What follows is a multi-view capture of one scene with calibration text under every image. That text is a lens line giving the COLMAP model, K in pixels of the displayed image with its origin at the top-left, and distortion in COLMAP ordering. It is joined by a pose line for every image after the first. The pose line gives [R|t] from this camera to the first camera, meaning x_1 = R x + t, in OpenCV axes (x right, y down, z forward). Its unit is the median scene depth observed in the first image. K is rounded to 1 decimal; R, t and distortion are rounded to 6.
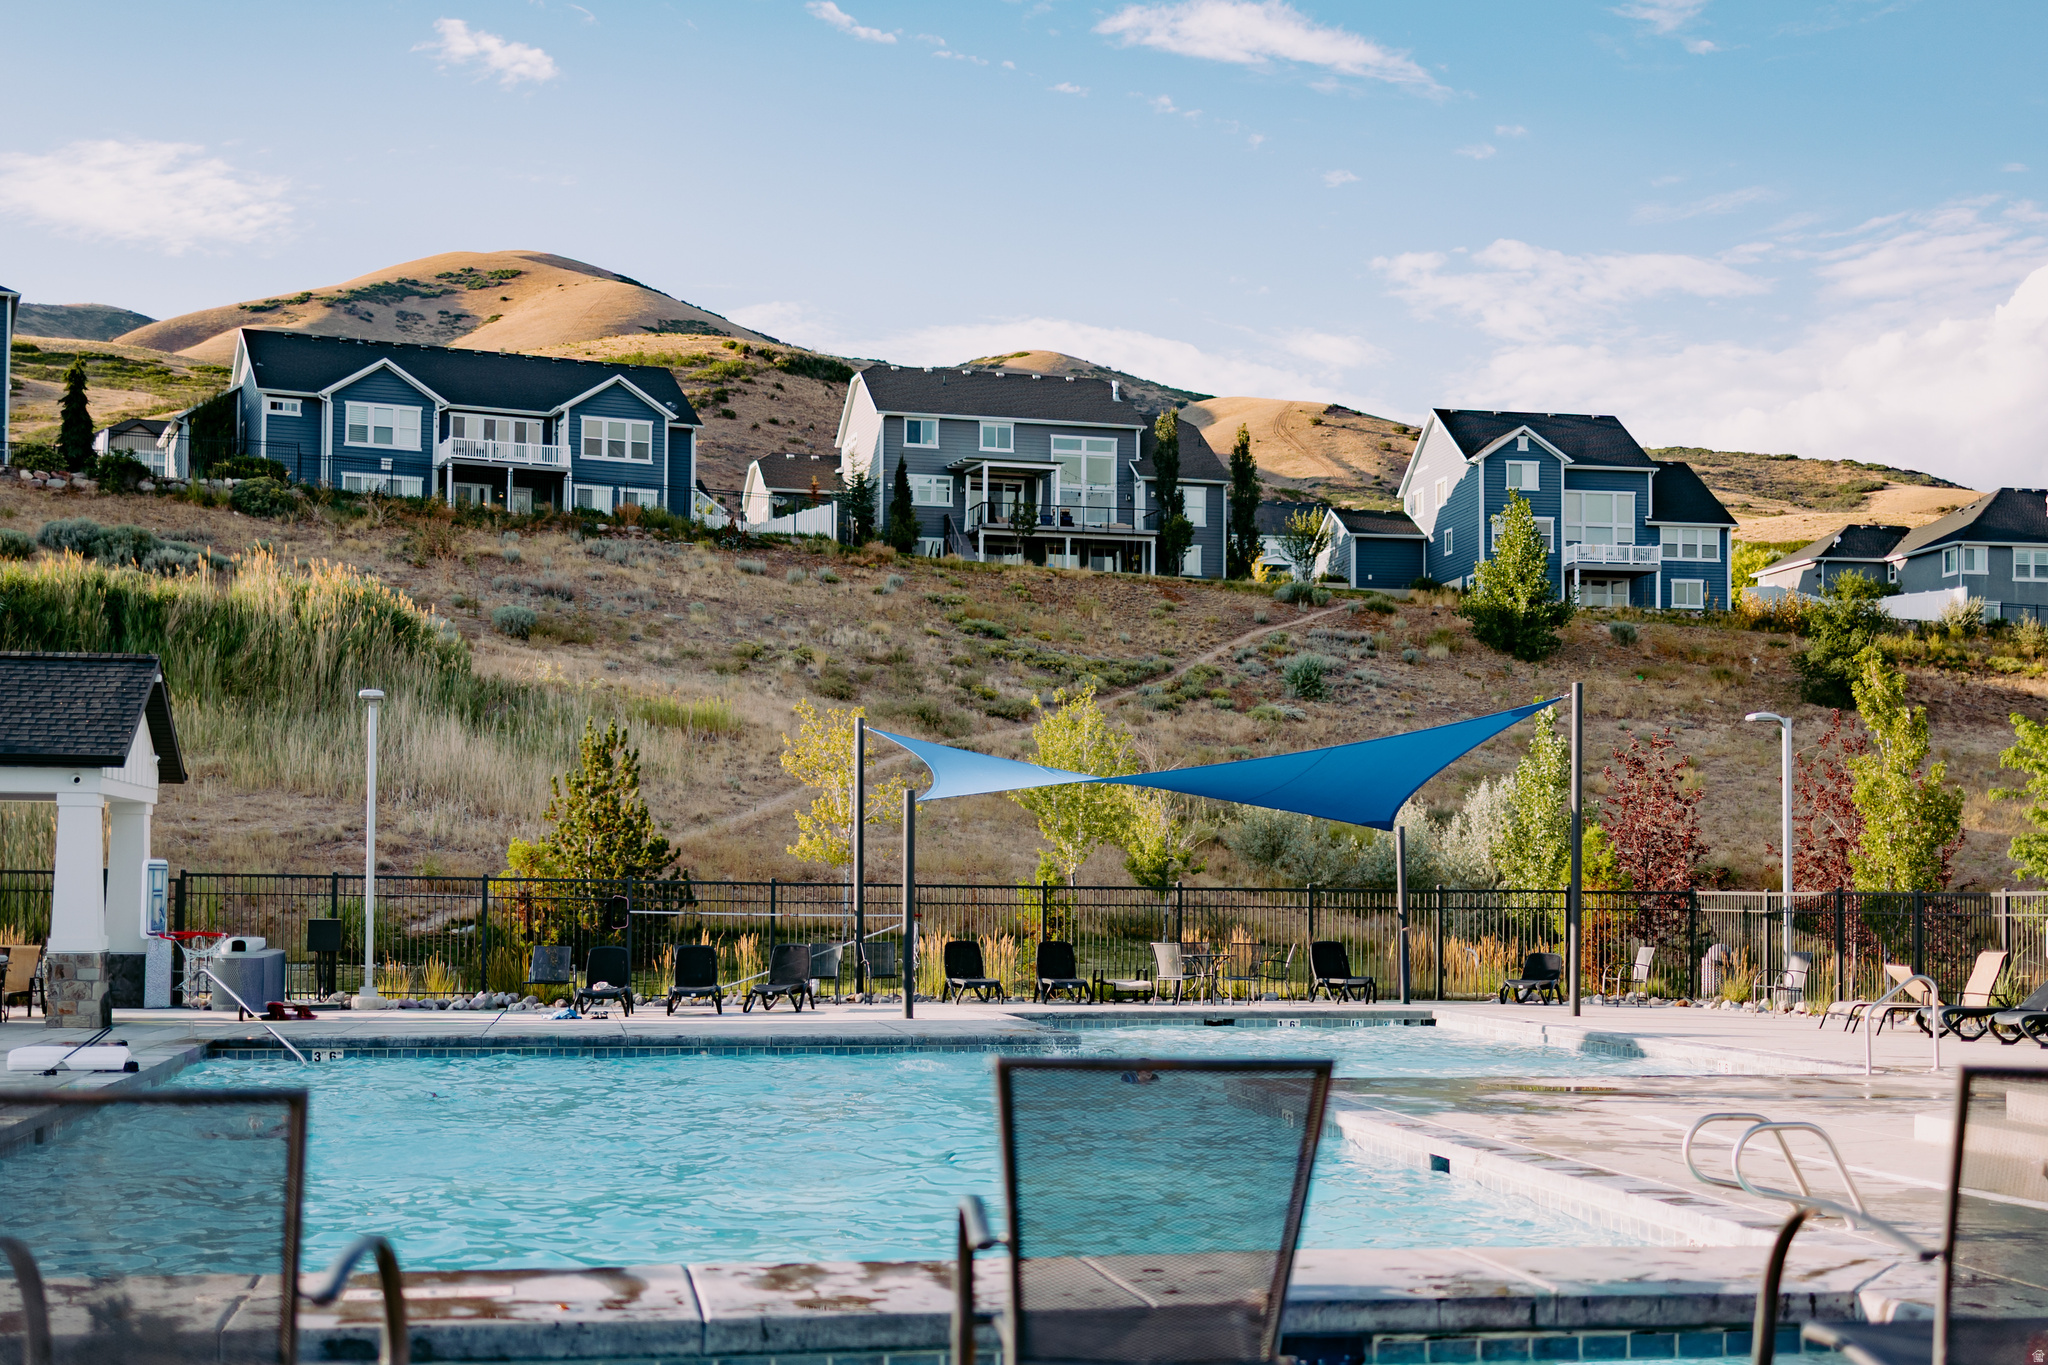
lens RADIAL K [[2651.8, 0, 1043.6], [0, 2651.8, 702.1], [0, 0, 1]] dist [0.011887, 0.000000]
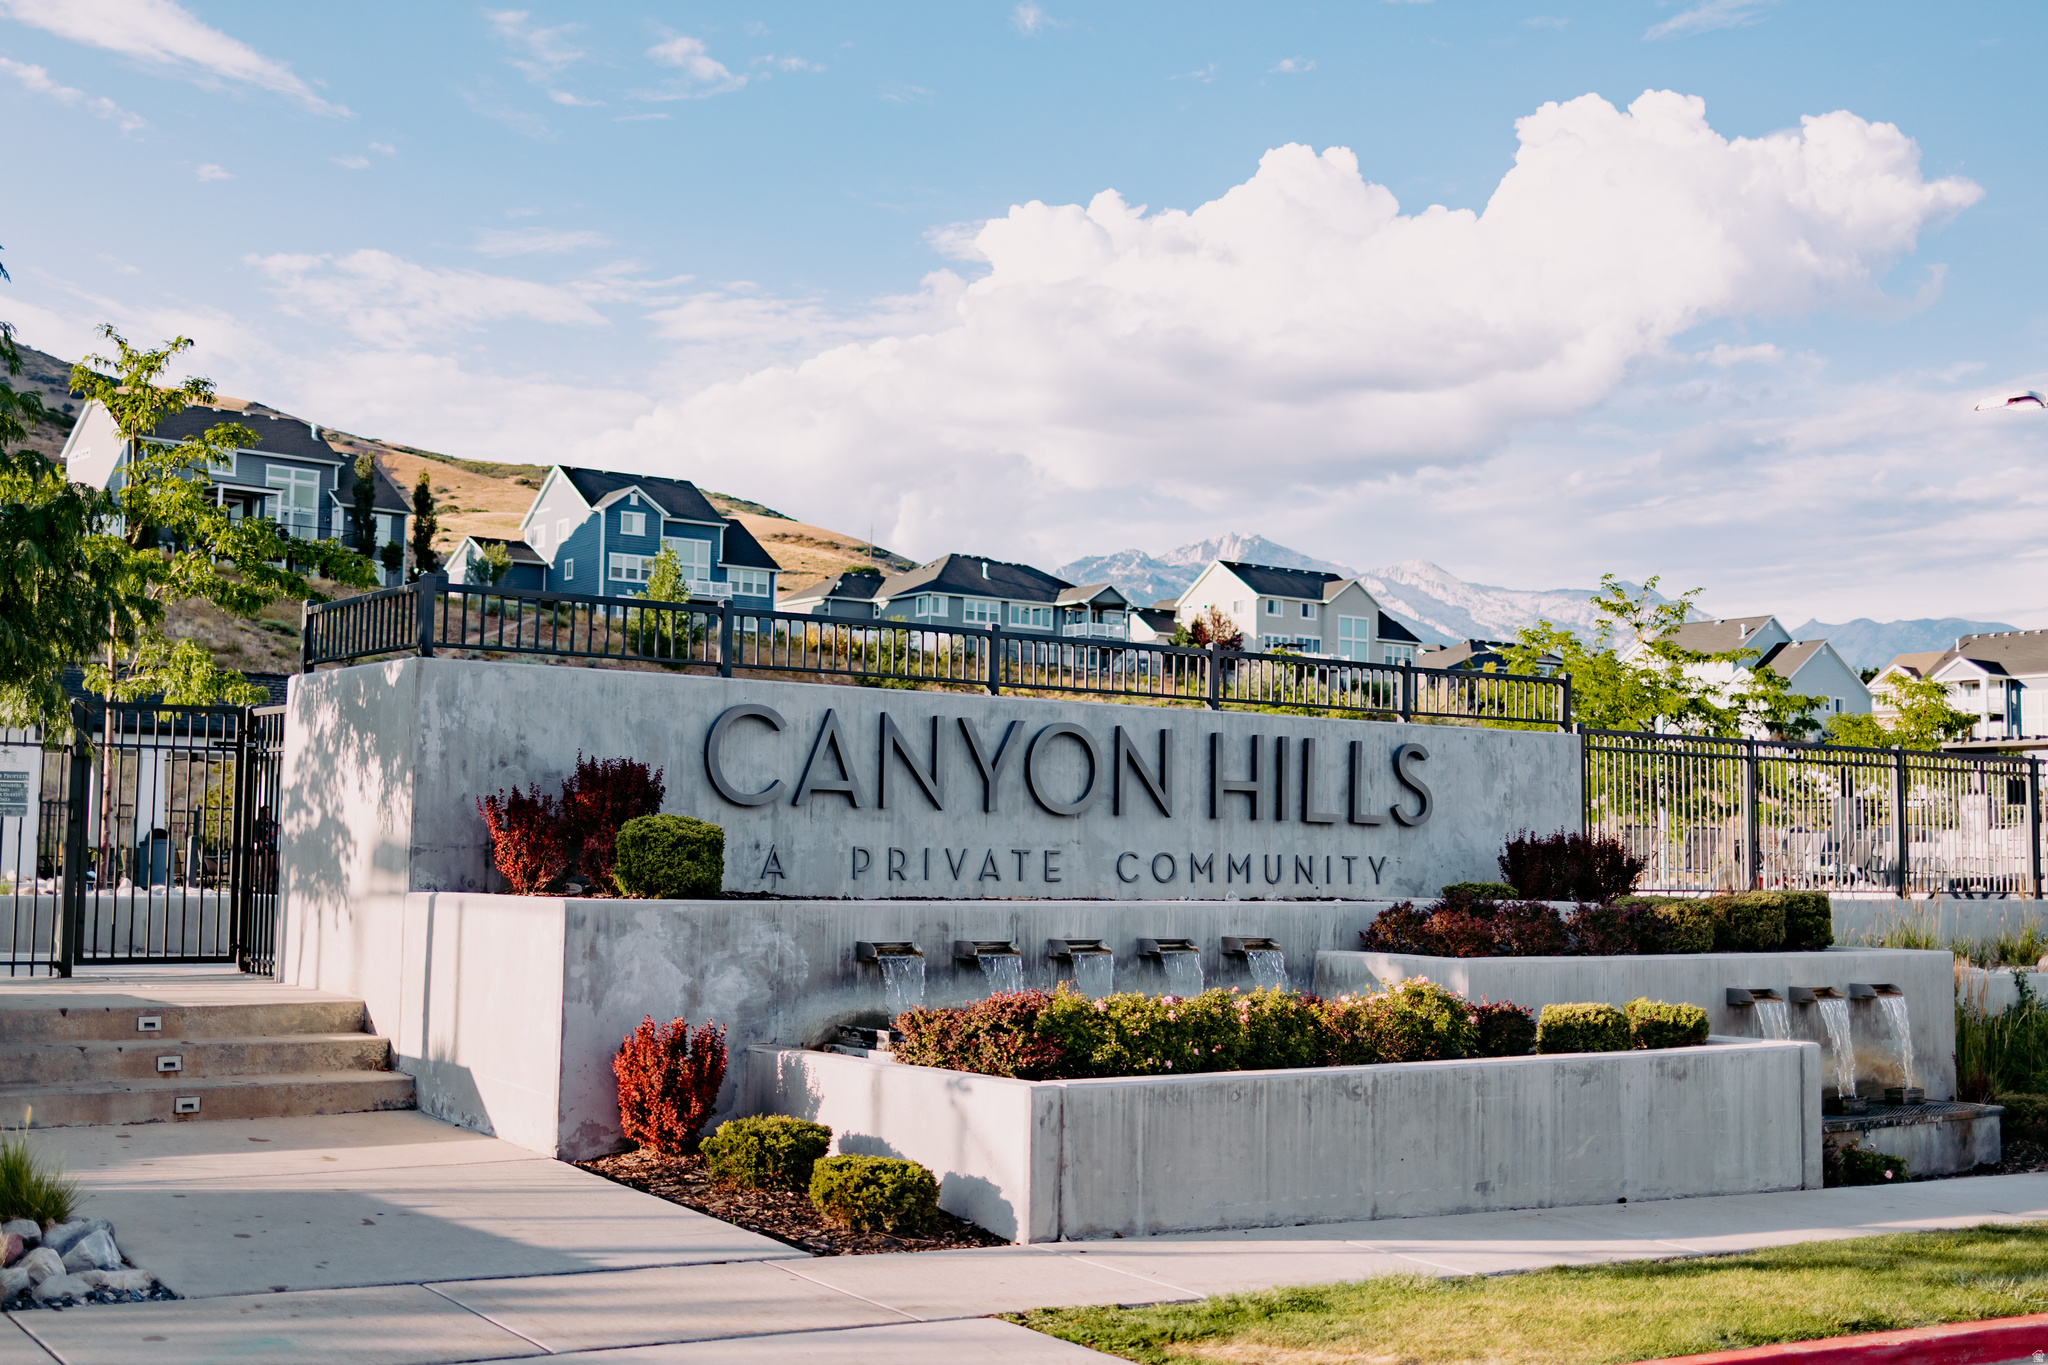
lens RADIAL K [[2651.8, 0, 1003.9], [0, 2651.8, 672.8], [0, 0, 1]] dist [0.011887, 0.000000]
pose [[0.895008, 0.042470, 0.444025, -0.811299], [-0.040804, 0.999078, -0.013312, -0.005436], [-0.444181, -0.006204, 0.895916, -0.892251]]
